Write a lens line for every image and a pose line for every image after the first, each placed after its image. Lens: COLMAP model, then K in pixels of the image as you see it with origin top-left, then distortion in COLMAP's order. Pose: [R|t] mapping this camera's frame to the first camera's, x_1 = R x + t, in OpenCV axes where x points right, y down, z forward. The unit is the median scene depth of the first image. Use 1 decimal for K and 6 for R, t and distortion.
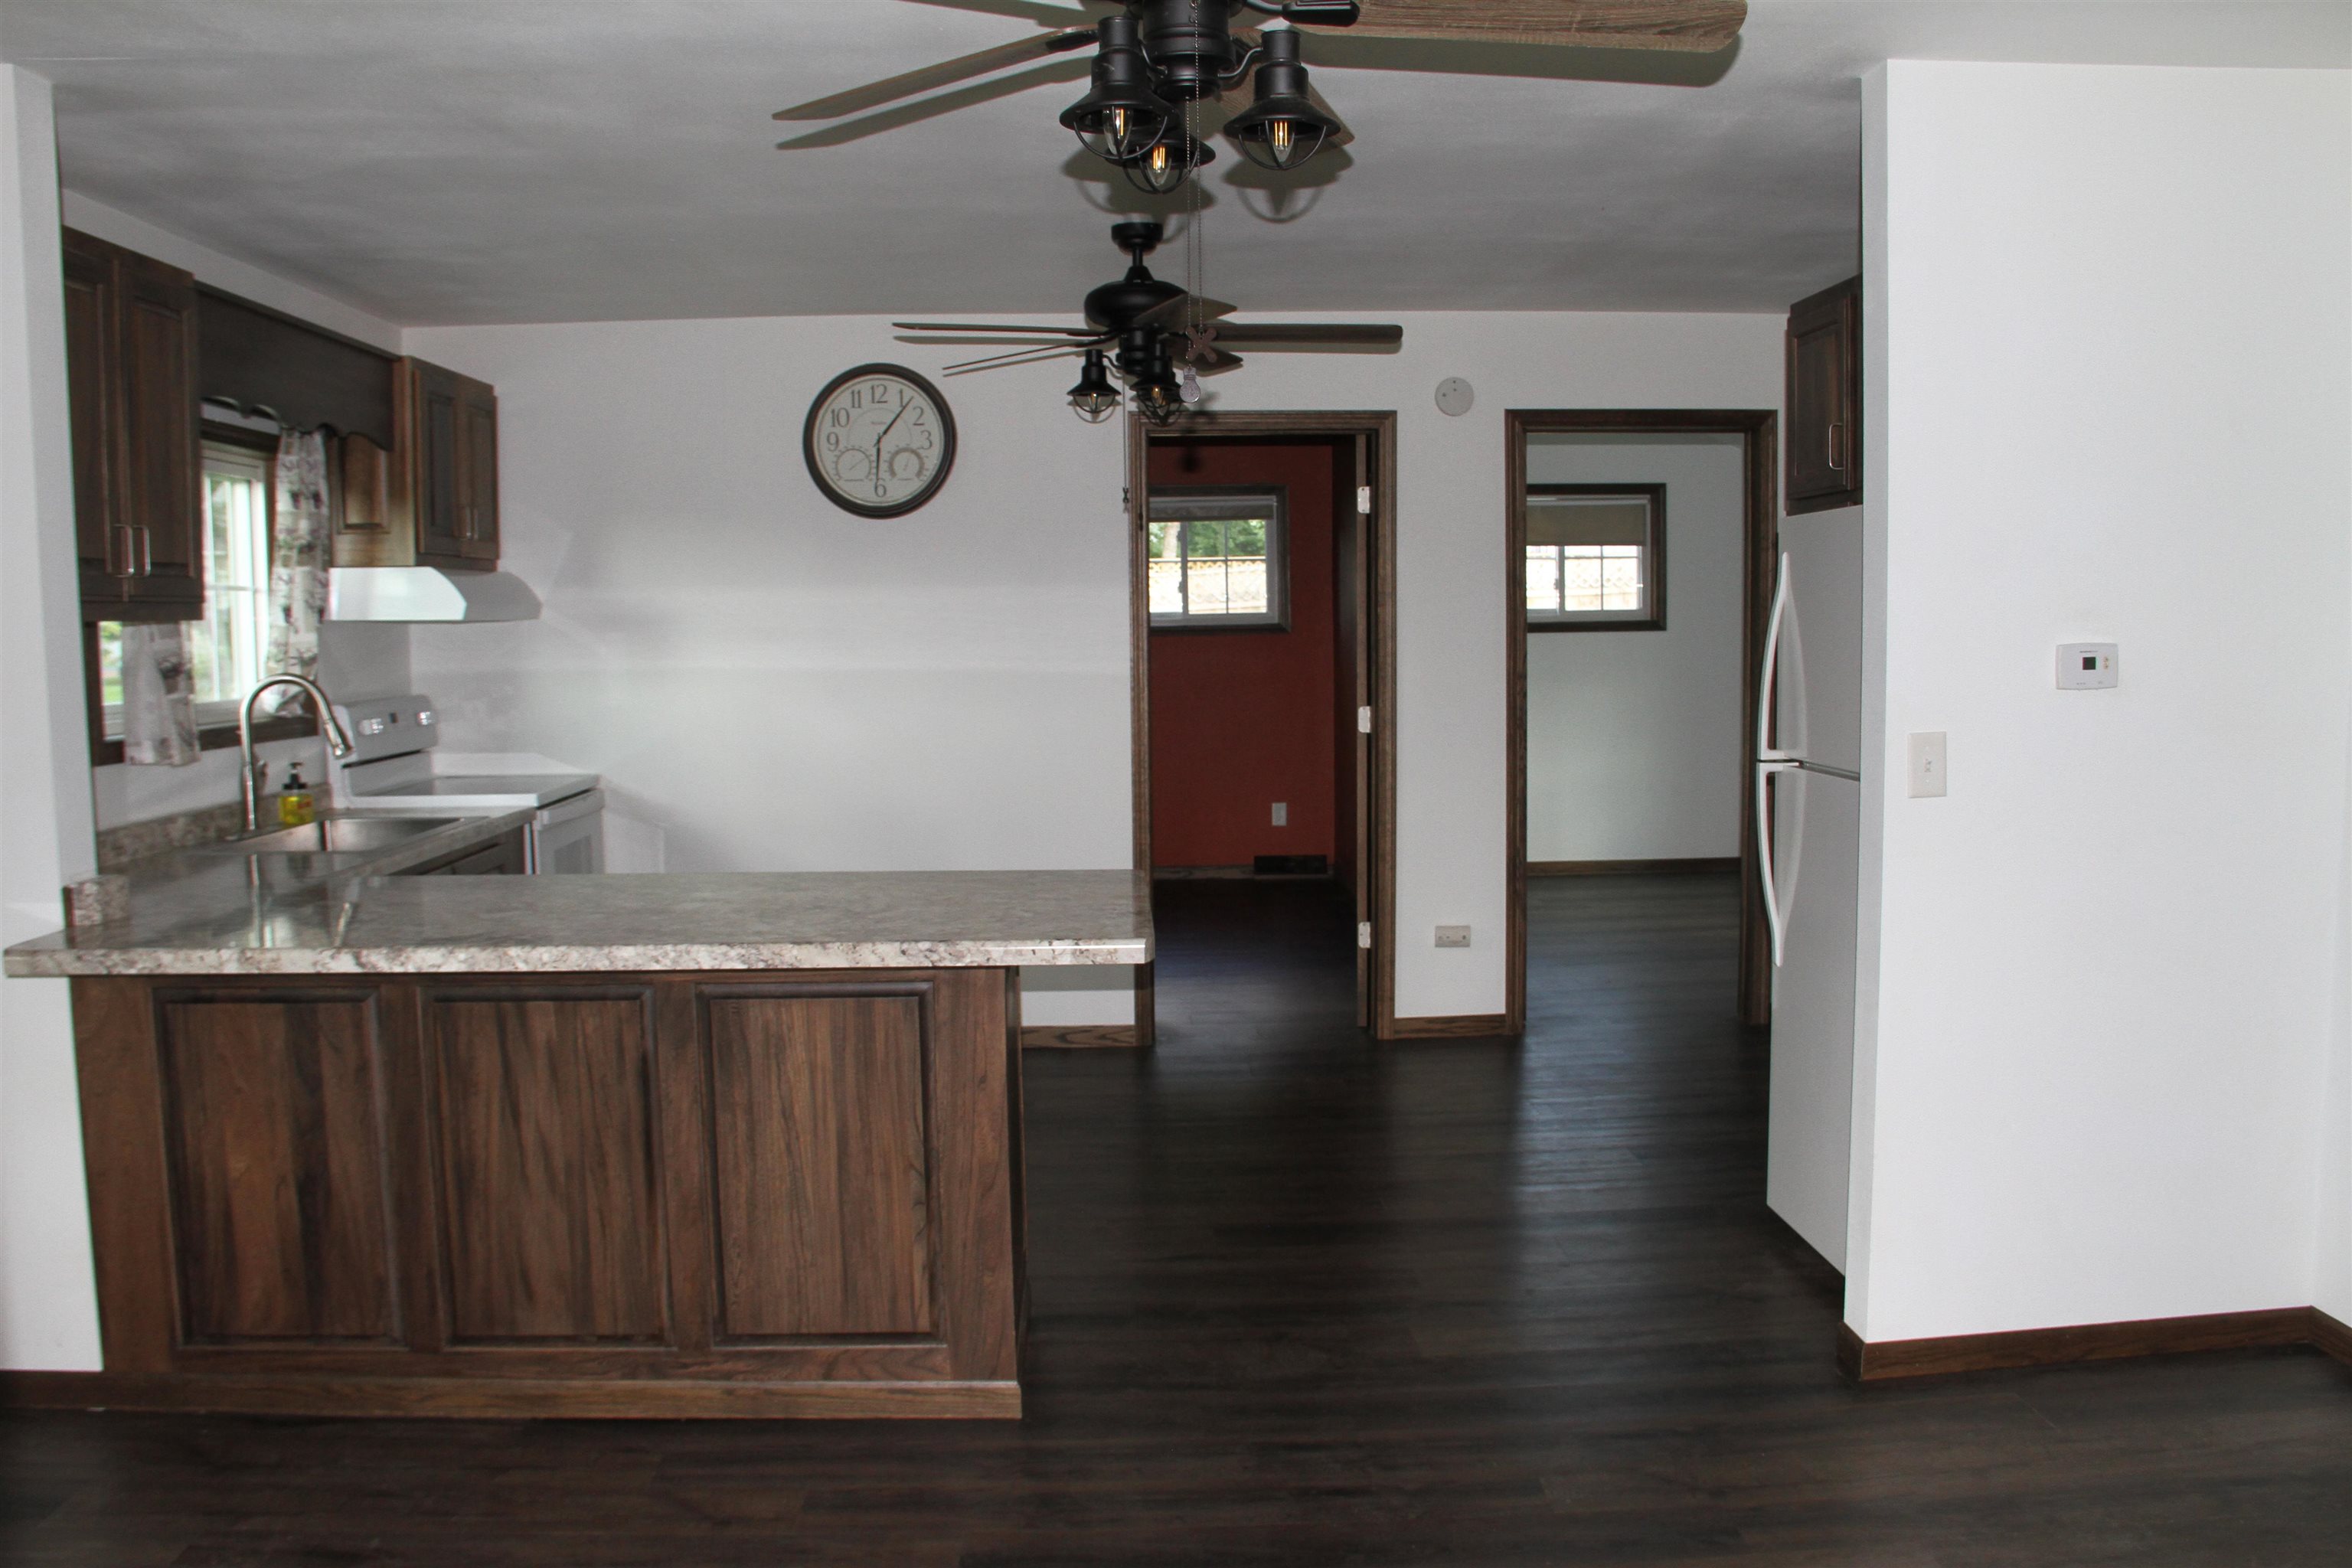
lens RADIAL K [[1888.9, 0, 1176.0], [0, 1888.9, 784.0], [0, 0, 1]] dist [-0.201707, 0.069278]
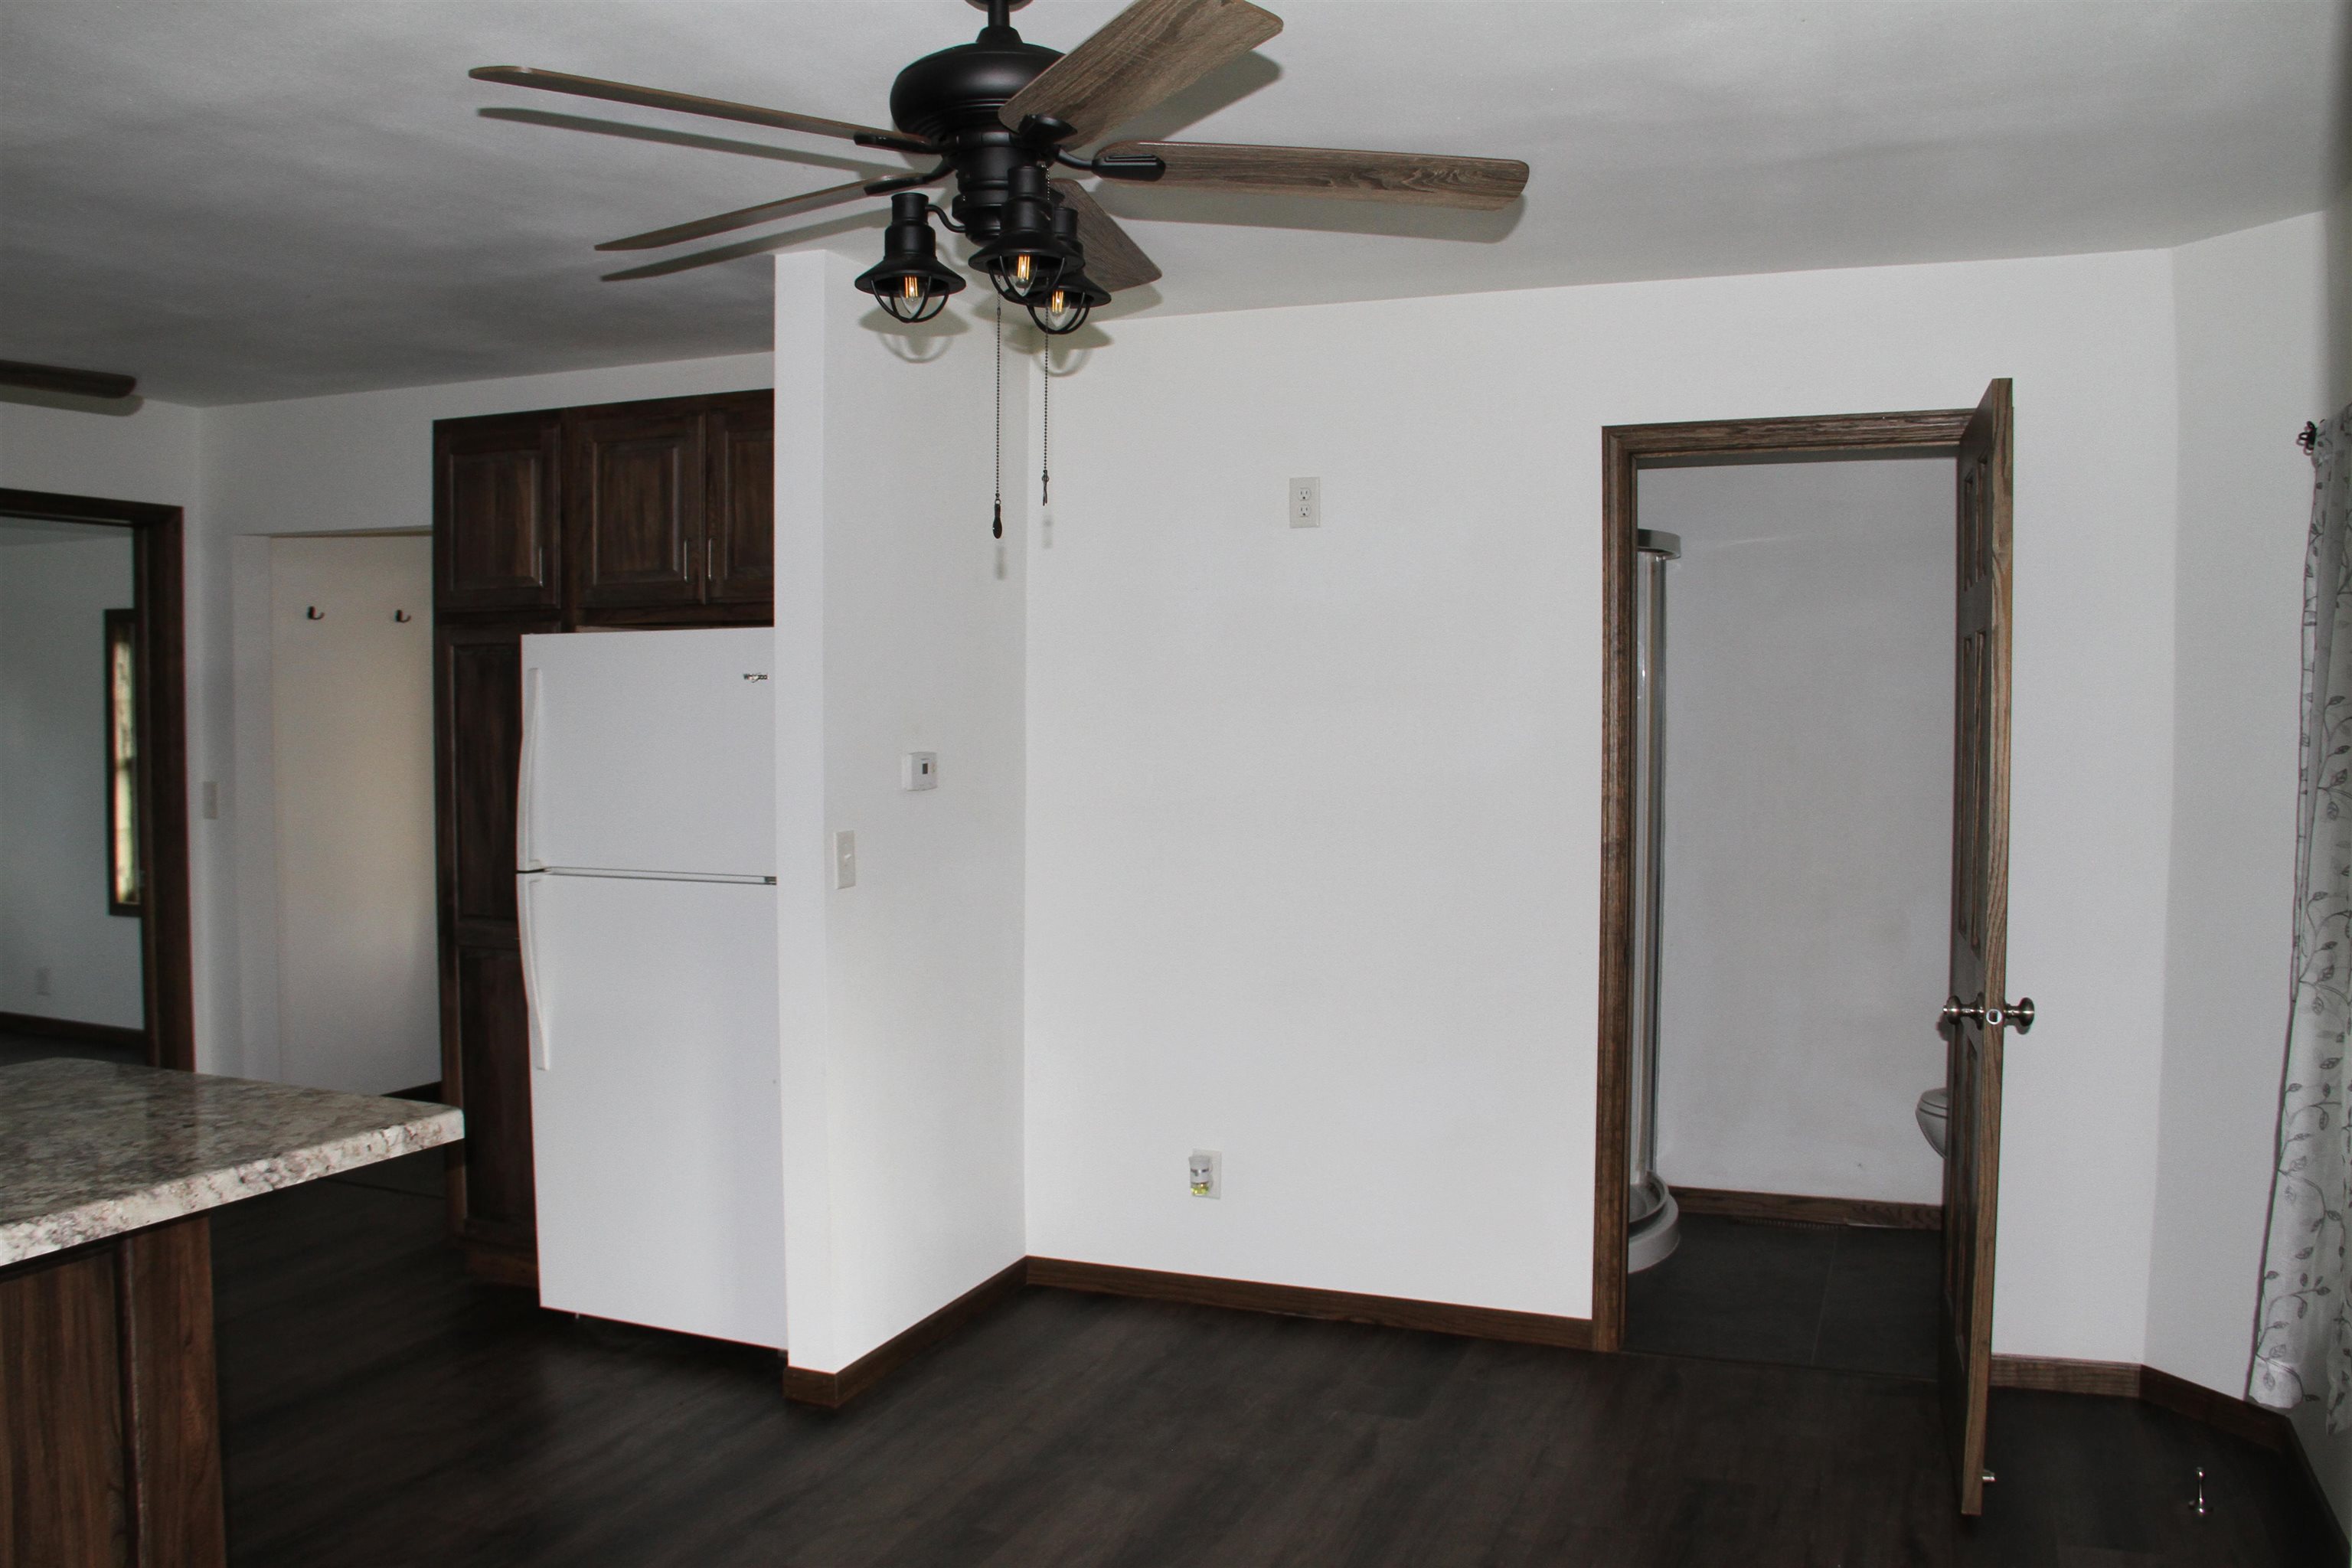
lens RADIAL K [[1888.9, 0, 1176.0], [0, 1888.9, 784.0], [0, 0, 1]] dist [-0.201707, 0.069278]
pose [[0.373030, -0.016509, 0.927673, -0.619185], [0.069986, 0.997494, -0.010391, -0.031283], [-0.925176, 0.068800, 0.373250, 0.362642]]
